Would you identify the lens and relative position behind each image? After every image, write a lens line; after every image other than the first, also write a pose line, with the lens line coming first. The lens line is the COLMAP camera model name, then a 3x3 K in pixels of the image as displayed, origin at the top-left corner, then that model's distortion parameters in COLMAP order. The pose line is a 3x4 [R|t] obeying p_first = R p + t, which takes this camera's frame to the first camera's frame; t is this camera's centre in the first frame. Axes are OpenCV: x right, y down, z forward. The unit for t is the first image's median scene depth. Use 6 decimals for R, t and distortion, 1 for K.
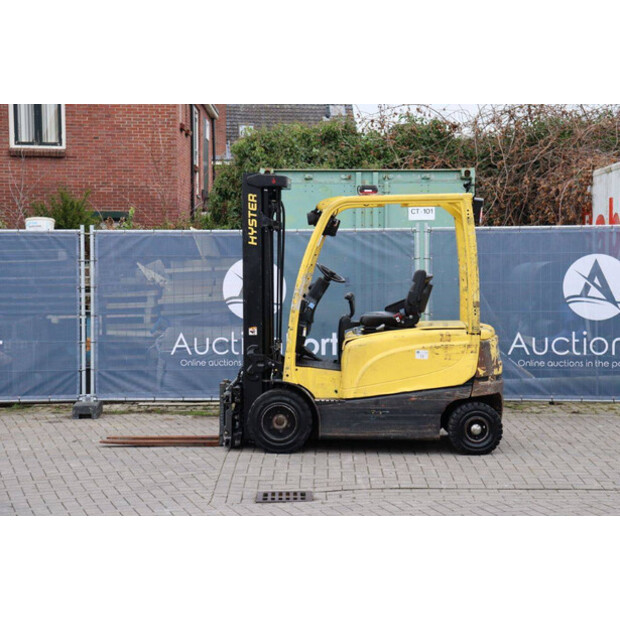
lens RADIAL K [[1250.3, 0, 309.9], [0, 1250.3, 304.8], [0, 0, 1]] dist [0.335291, 0.000000]
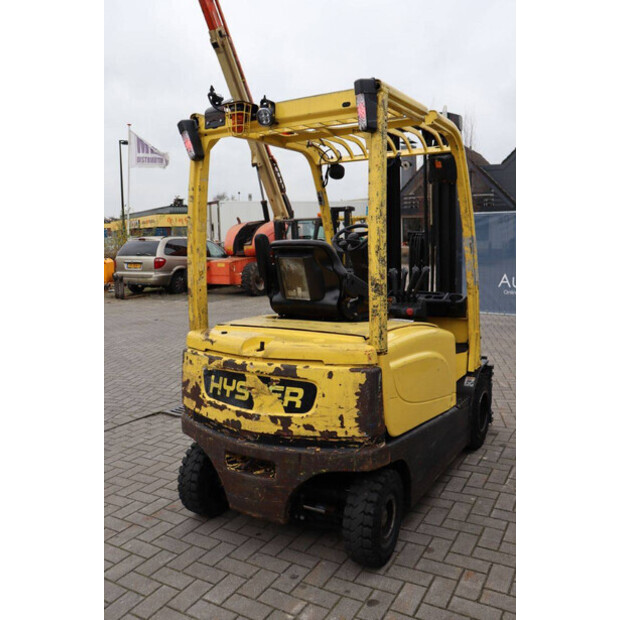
lens RADIAL K [[544.3, 0, 329.6], [0, 544.3, 316.6], [0, 0, 1]] dist [-0.108624, 0.007439]
pose [[-0.451663, 0.140794, -0.881010, 0.335420], [-0.018826, 0.985746, 0.167183, -0.032908], [0.891990, 0.092096, -0.442574, 1.153268]]
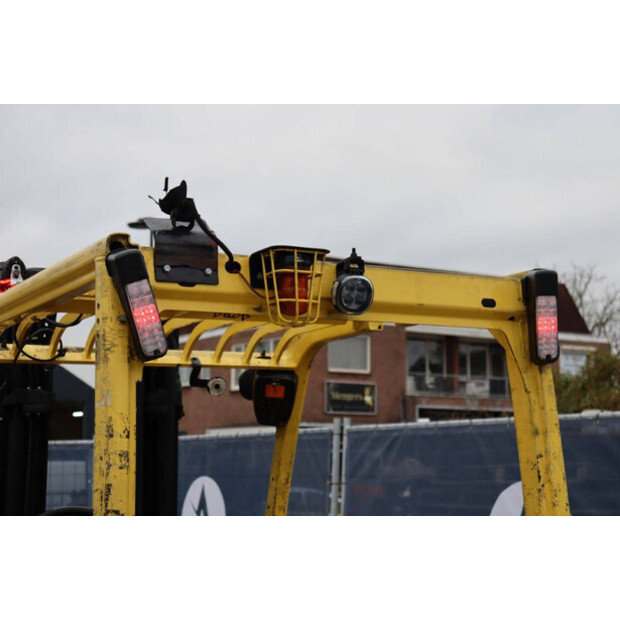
lens RADIAL K [[1134.6, 0, 306.5], [0, 1134.6, 311.3], [0, 0, 1]] dist [0.206164, 0.000000]
pose [[0.516009, -0.112853, -0.849117, 0.318163], [-0.036595, 0.987474, -0.153481, -0.040420], [0.855801, 0.110271, 0.505415, 0.897469]]
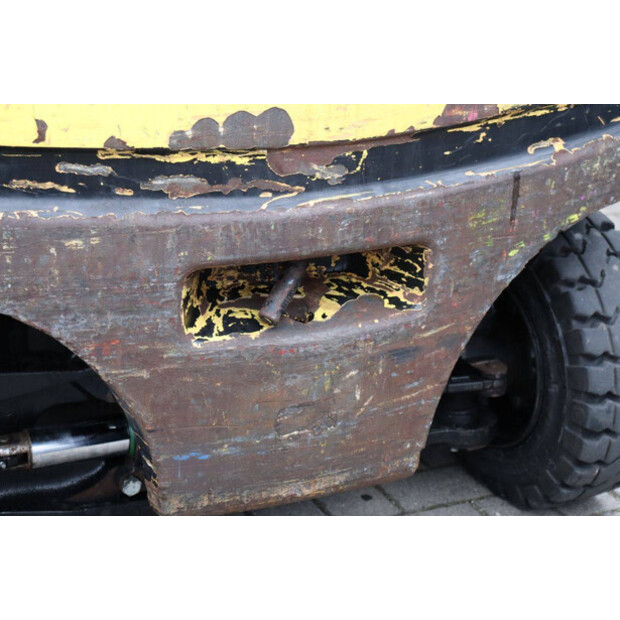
lens RADIAL K [[1440.9, 0, 316.3], [0, 1440.9, 307.1], [0, 0, 1]] dist [0.362356, 0.000000]
pose [[0.455481, 0.359188, -0.814568, 0.277504], [-0.082324, 0.928066, 0.363203, 0.017008], [0.886431, -0.098374, 0.452286, 0.959246]]
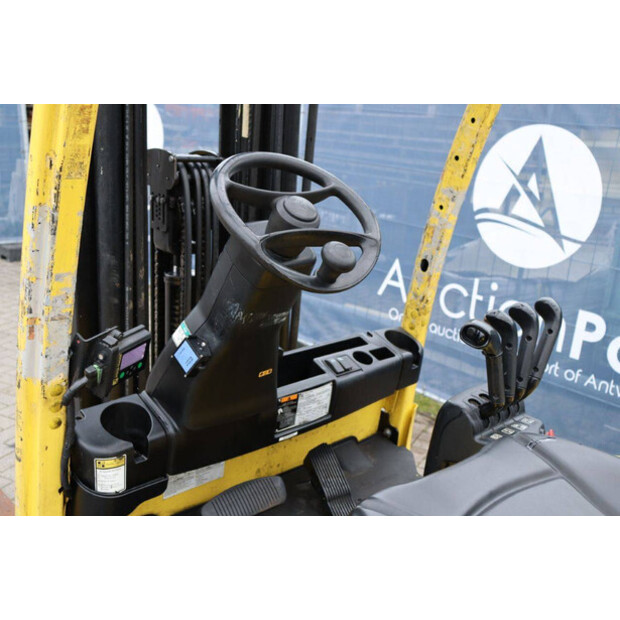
lens RADIAL K [[703.3, 0, 308.6], [0, 703.3, 309.8], [0, 0, 1]] dist [-0.013767, 0.000000]
pose [[0.718890, 0.243766, -0.650980, 0.090777], [-0.093540, 0.961902, 0.256896, -0.039006], [0.688802, -0.123788, 0.714303, 0.932556]]
